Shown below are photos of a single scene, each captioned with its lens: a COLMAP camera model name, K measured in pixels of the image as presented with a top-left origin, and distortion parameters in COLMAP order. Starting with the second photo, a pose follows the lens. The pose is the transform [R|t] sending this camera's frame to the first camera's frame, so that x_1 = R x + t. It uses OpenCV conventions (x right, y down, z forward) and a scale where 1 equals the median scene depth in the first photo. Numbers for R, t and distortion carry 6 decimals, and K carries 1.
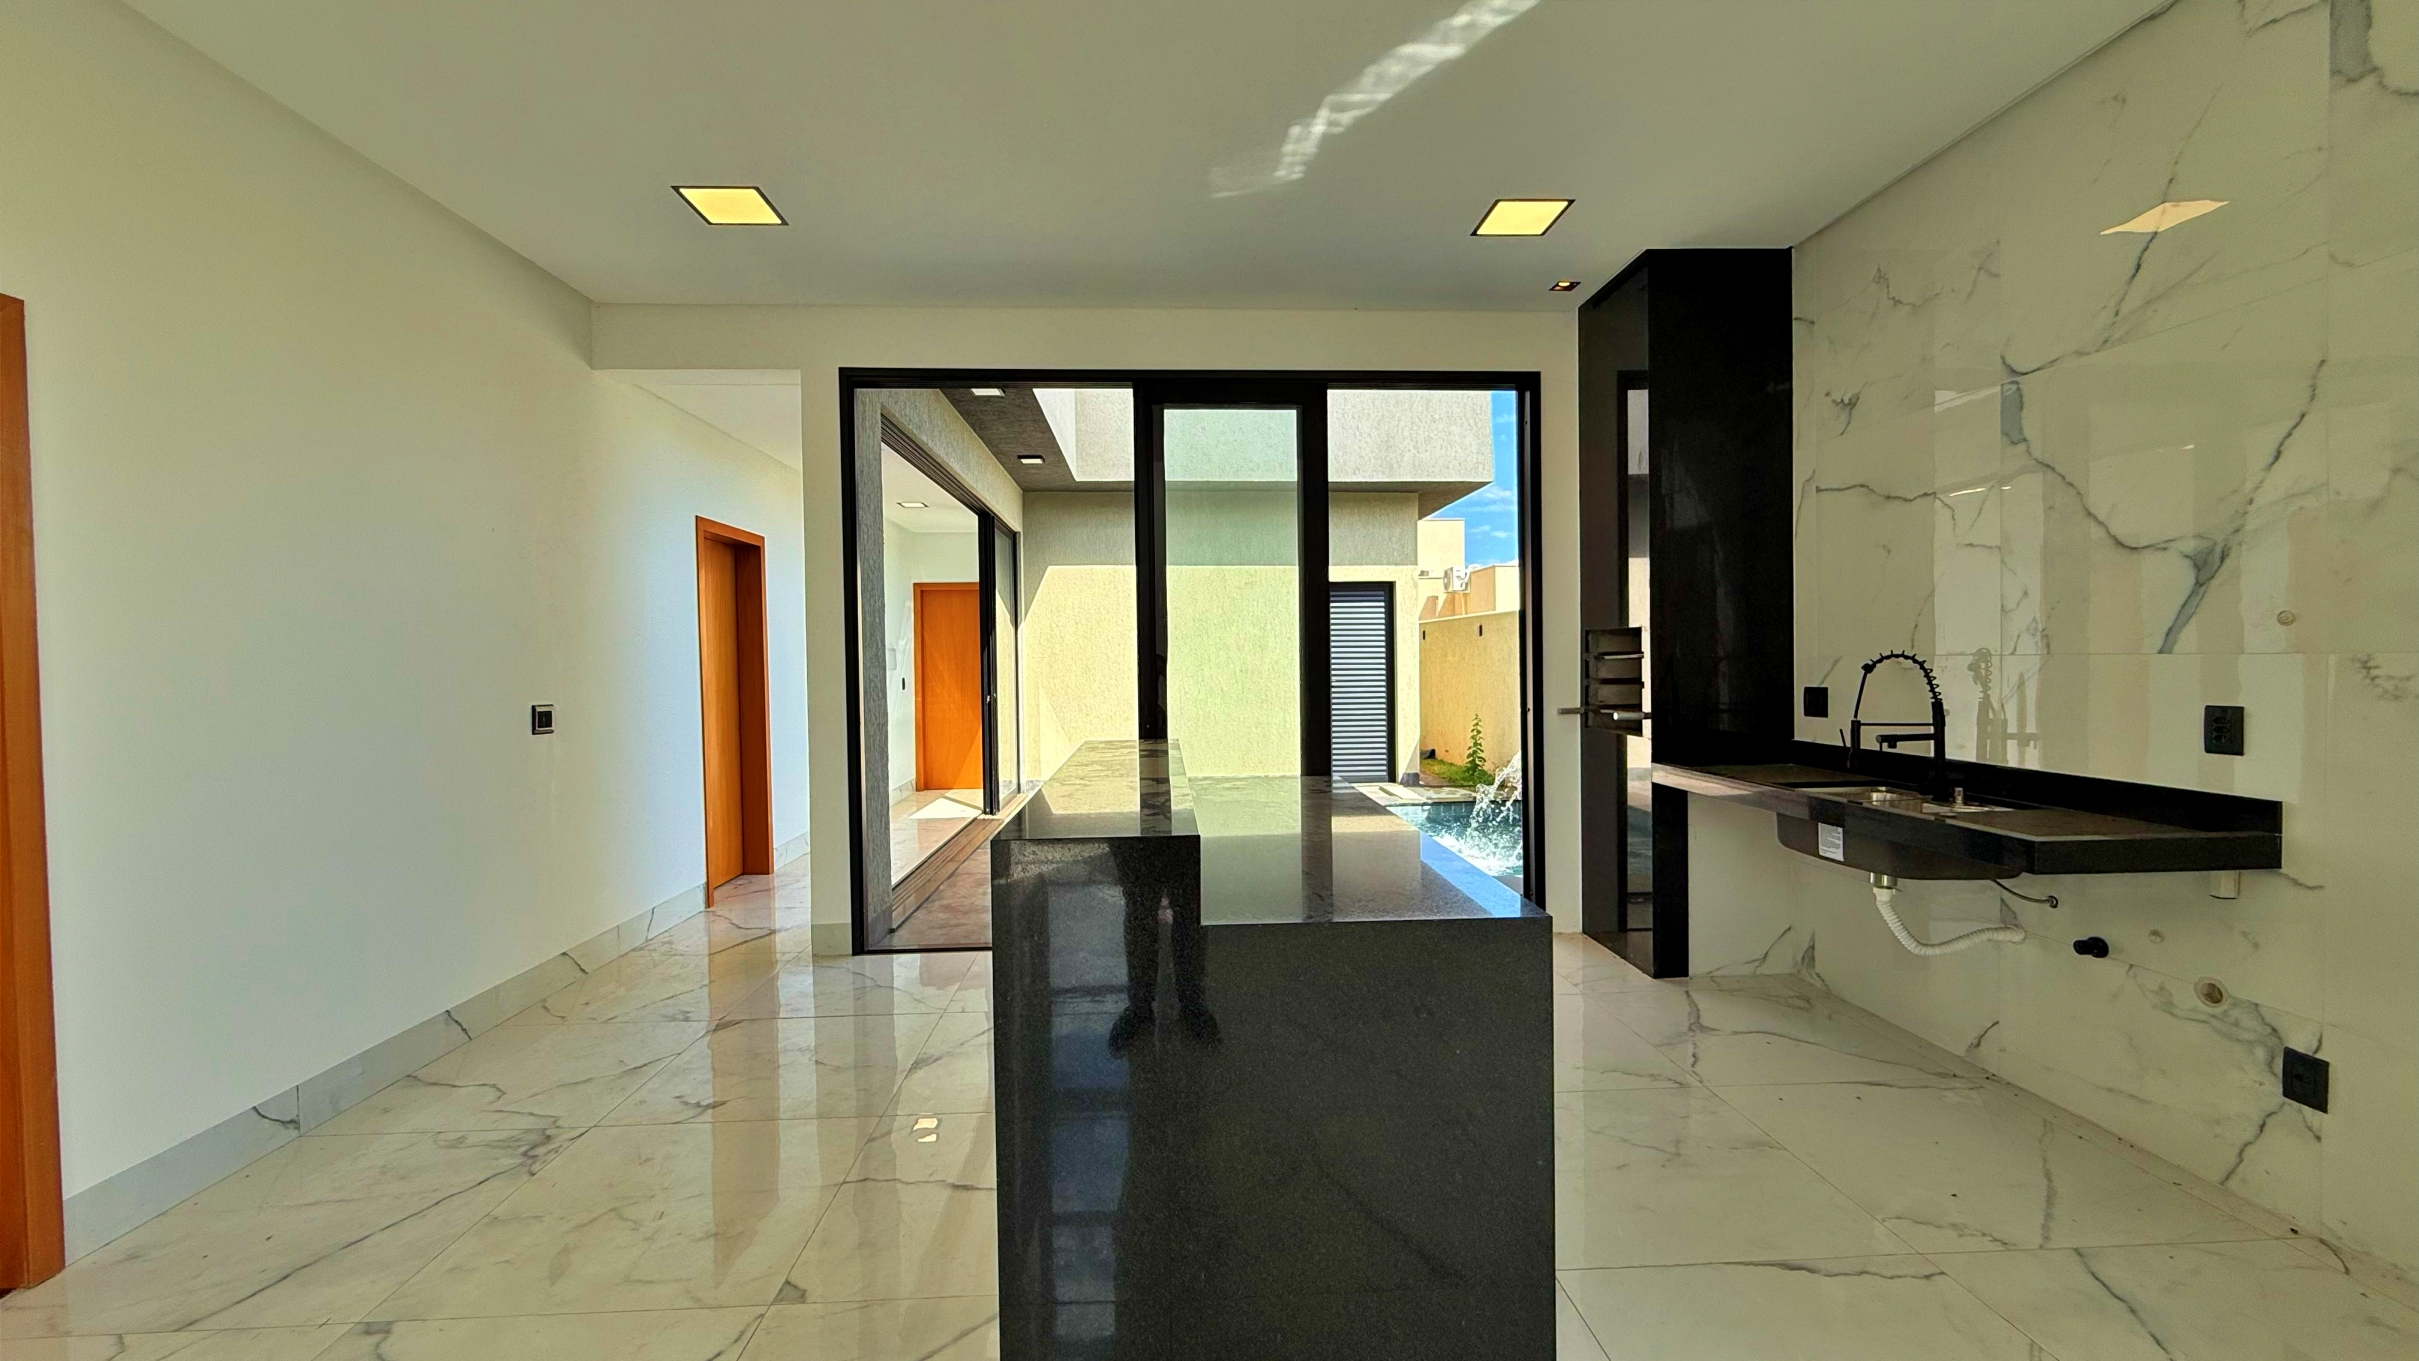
lens RADIAL K [[967.1, 0, 1199.4], [0, 967.1, 679.4], [0, 0, 1]] dist [-0.000161, 0.000359]
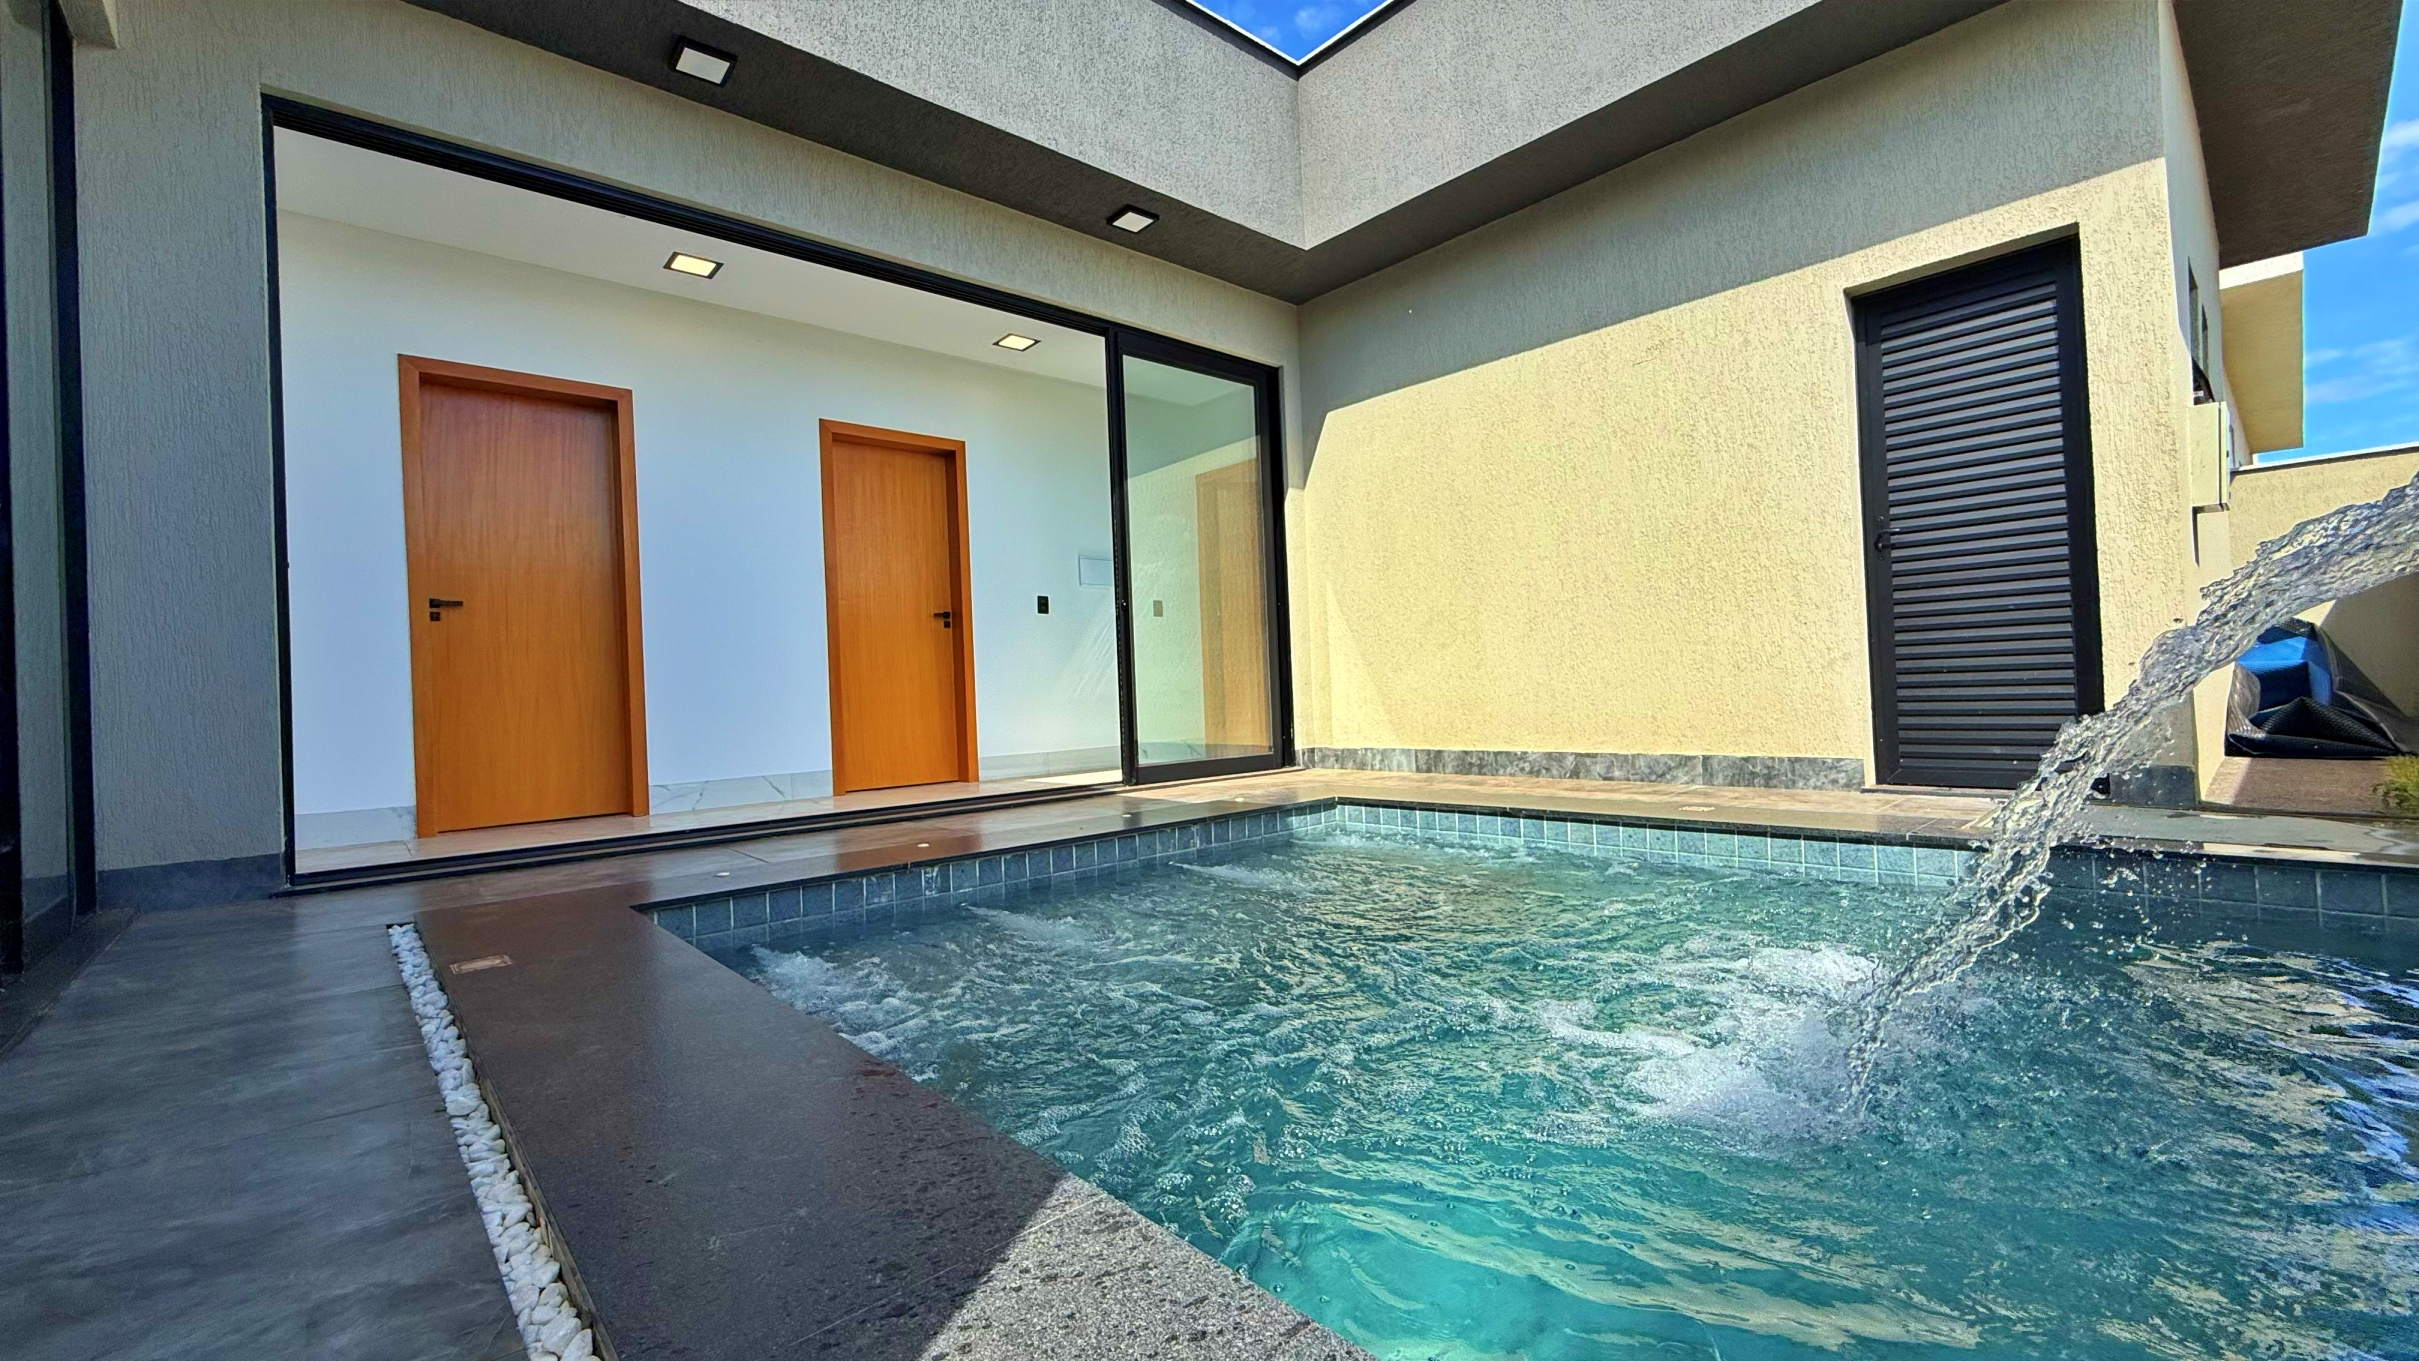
lens RADIAL K [[967.1, 0, 1192.6], [0, 967.1, 675.2], [0, 0, 1]] dist [-0.000161, 0.000359]
pose [[0.622015, -0.022919, -0.782670, 0.857064], [0.014671, 0.999737, -0.017617, 0.204508], [0.782868, -0.000524, 0.622188, 1.634301]]
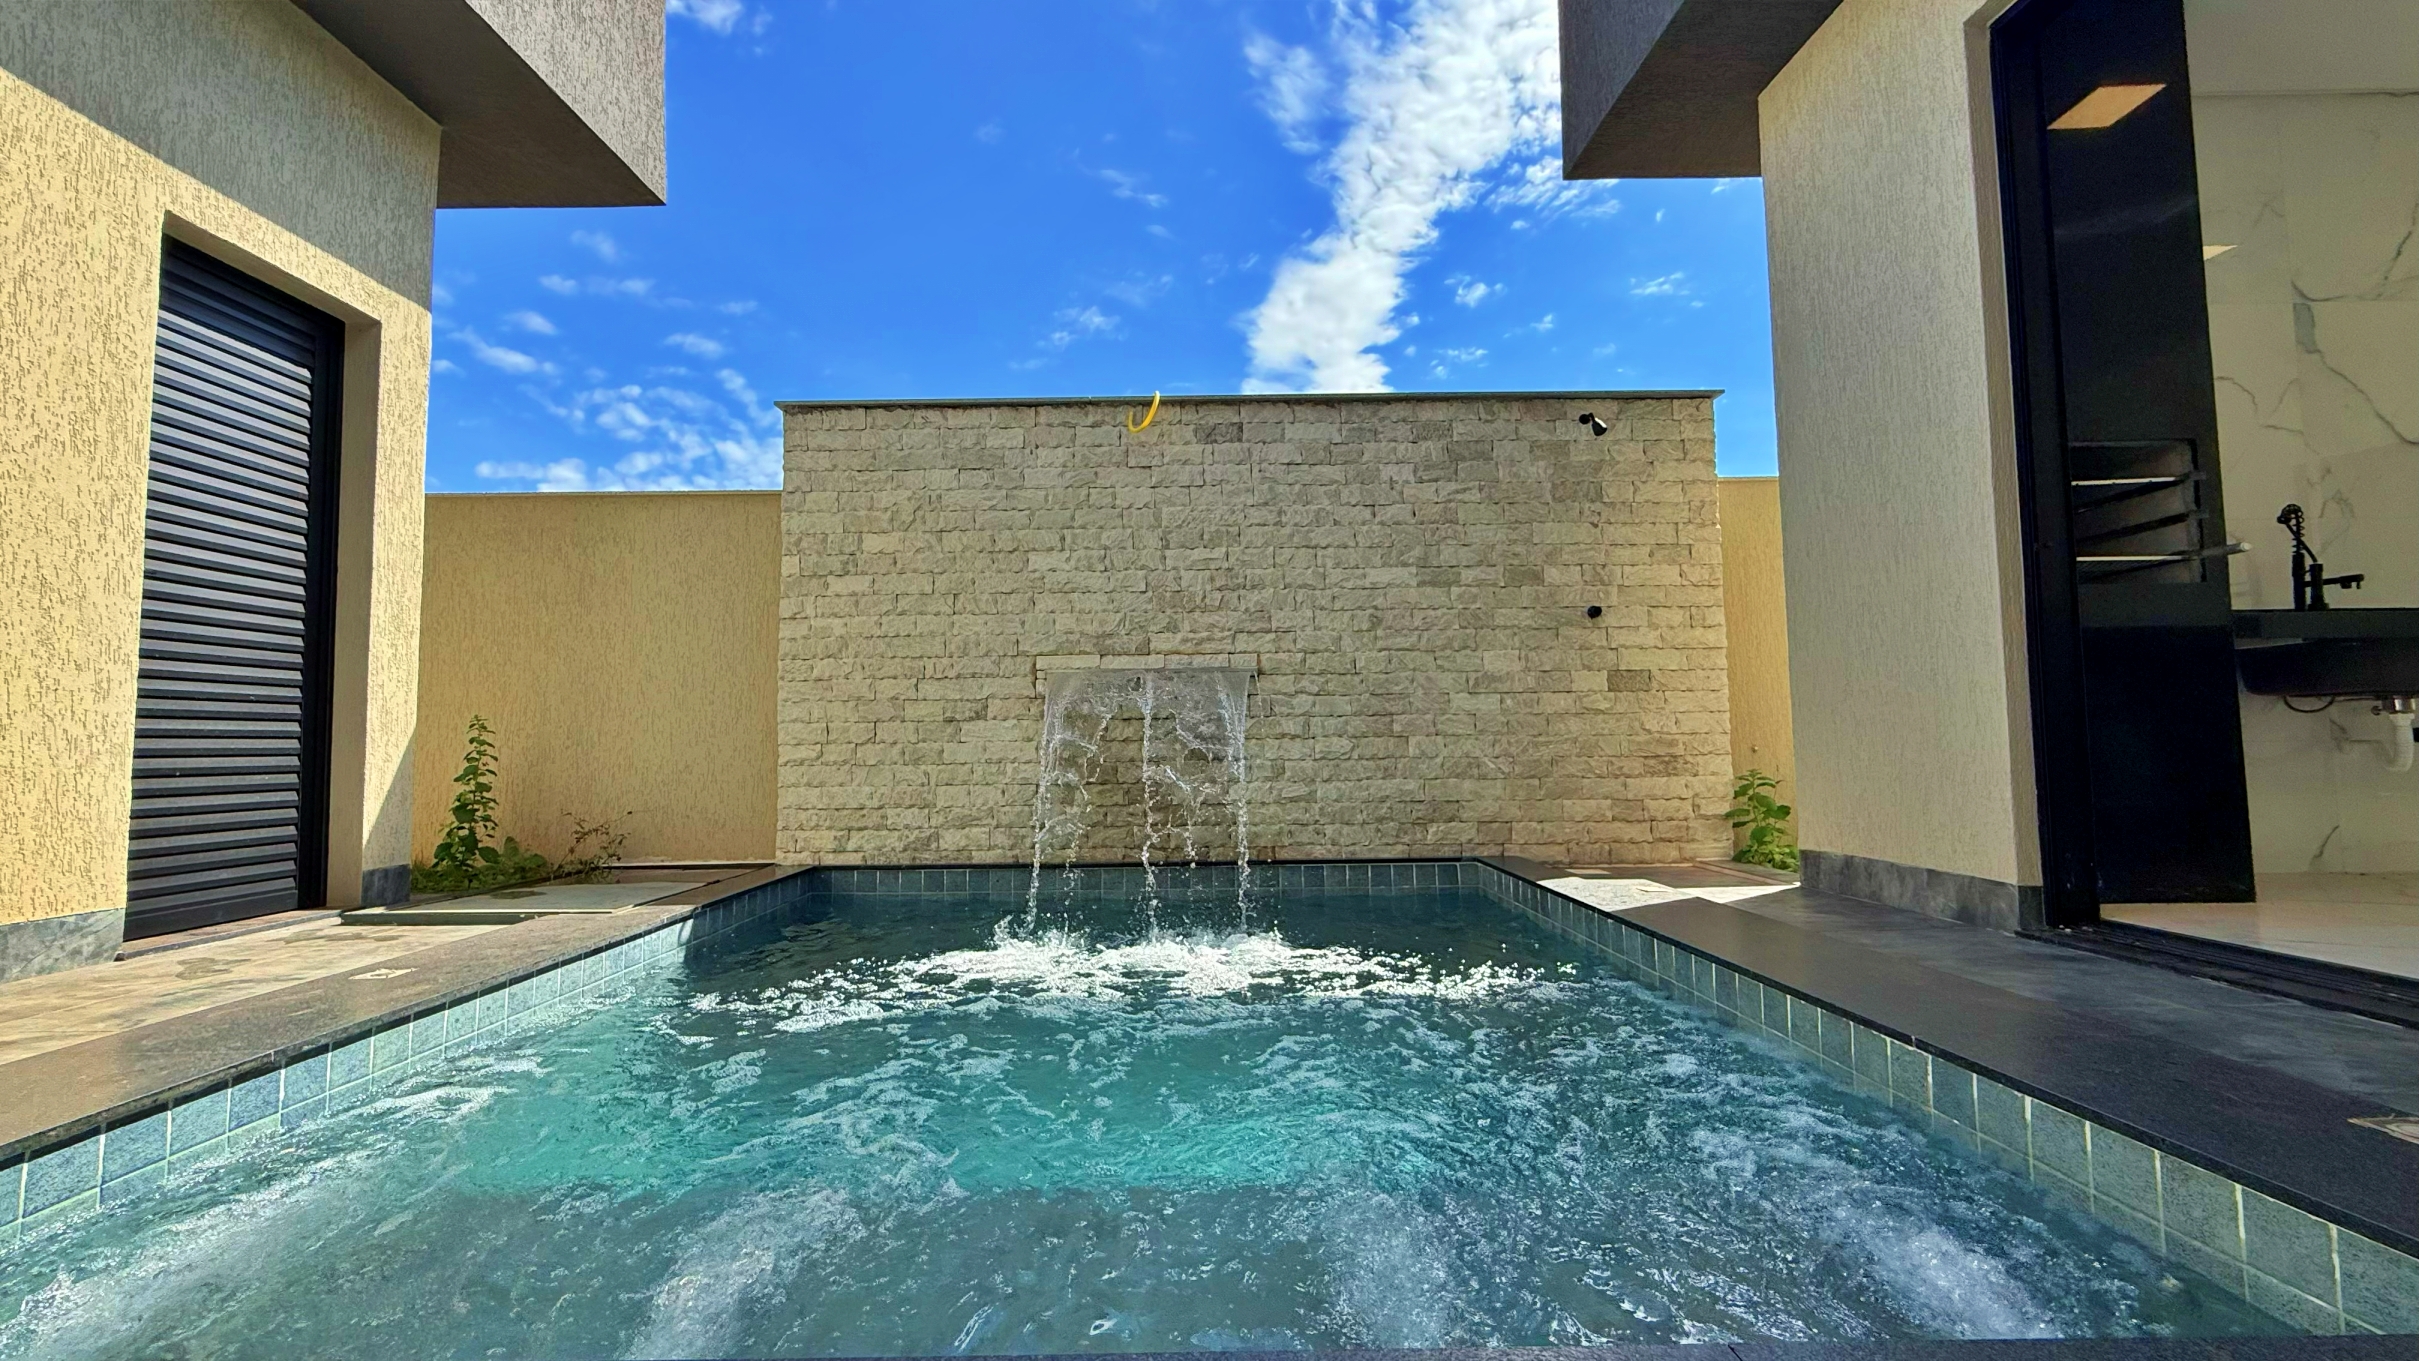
lens RADIAL K [[967.1, 0, 1200.2], [0, 967.1, 678.7], [0, 0, 1]] dist [-0.000161, 0.000359]
pose [[0.044282, 0.078507, 0.995930, -0.389821], [0.033327, 0.996237, -0.080013, 0.206401], [-0.998463, 0.036734, 0.041499, 2.149707]]
